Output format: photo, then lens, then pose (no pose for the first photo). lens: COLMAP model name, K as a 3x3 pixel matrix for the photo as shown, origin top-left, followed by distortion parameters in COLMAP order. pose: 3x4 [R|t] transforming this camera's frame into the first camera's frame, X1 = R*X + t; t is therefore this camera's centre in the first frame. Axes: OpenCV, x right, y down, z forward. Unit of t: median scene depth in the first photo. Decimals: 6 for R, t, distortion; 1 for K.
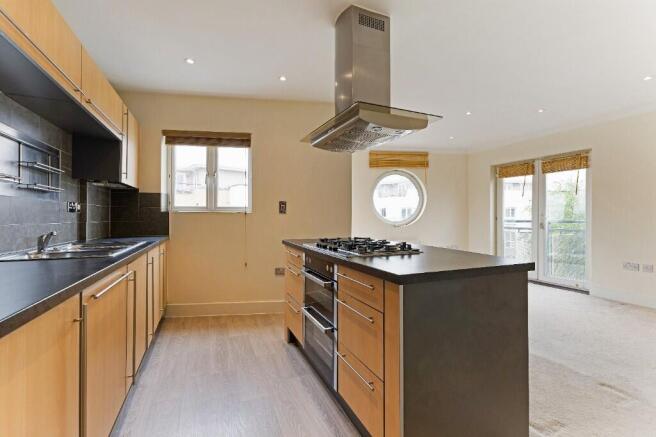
lens RADIAL K [[297.5, 0, 329.1], [0, 297.5, 210.7], [0, 0, 1]] dist [0.001486, 0.000115]
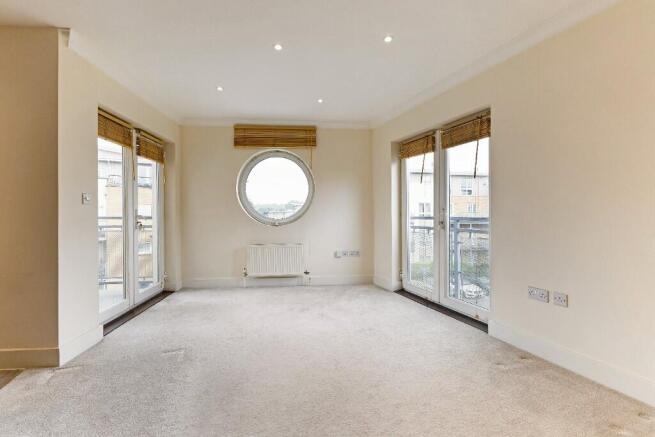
lens RADIAL K [[297.1, 0, 328.6], [0, 297.1, 210.7], [0, 0, 1]] dist [0.001486, 0.000115]
pose [[0.999243, -0.003067, -0.038781, 0.458173], [0.003837, 0.999797, 0.019789, 0.002708], [0.038712, -0.019923, 0.999052, 0.286583]]
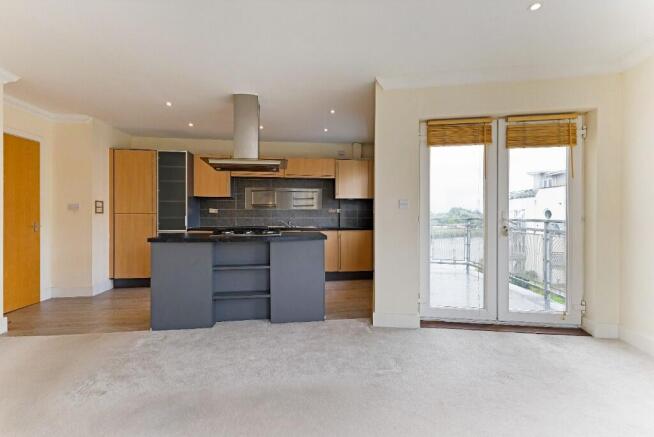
lens RADIAL K [[286.3, 0, 327.0], [0, 286.3, 218.5], [0, 0, 1]] dist [0.002200, 0.000143]
pose [[-0.275560, 0.010252, -0.961229, 0.624931], [0.021639, 0.999756, 0.004459, 0.015025], [0.961040, -0.019571, -0.275714, 0.761147]]
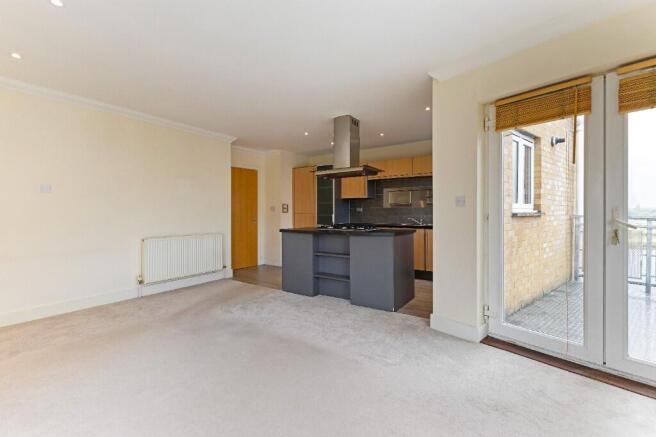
lens RADIAL K [[286.1, 0, 326.3], [0, 286.1, 216.0], [0, 0, 1]] dist [0.000459, -0.000001]
pose [[-0.849259, 0.007615, -0.527921, 0.516524], [0.015073, 0.999838, -0.009825, 0.019915], [0.527761, -0.016301, -0.849236, 1.053725]]
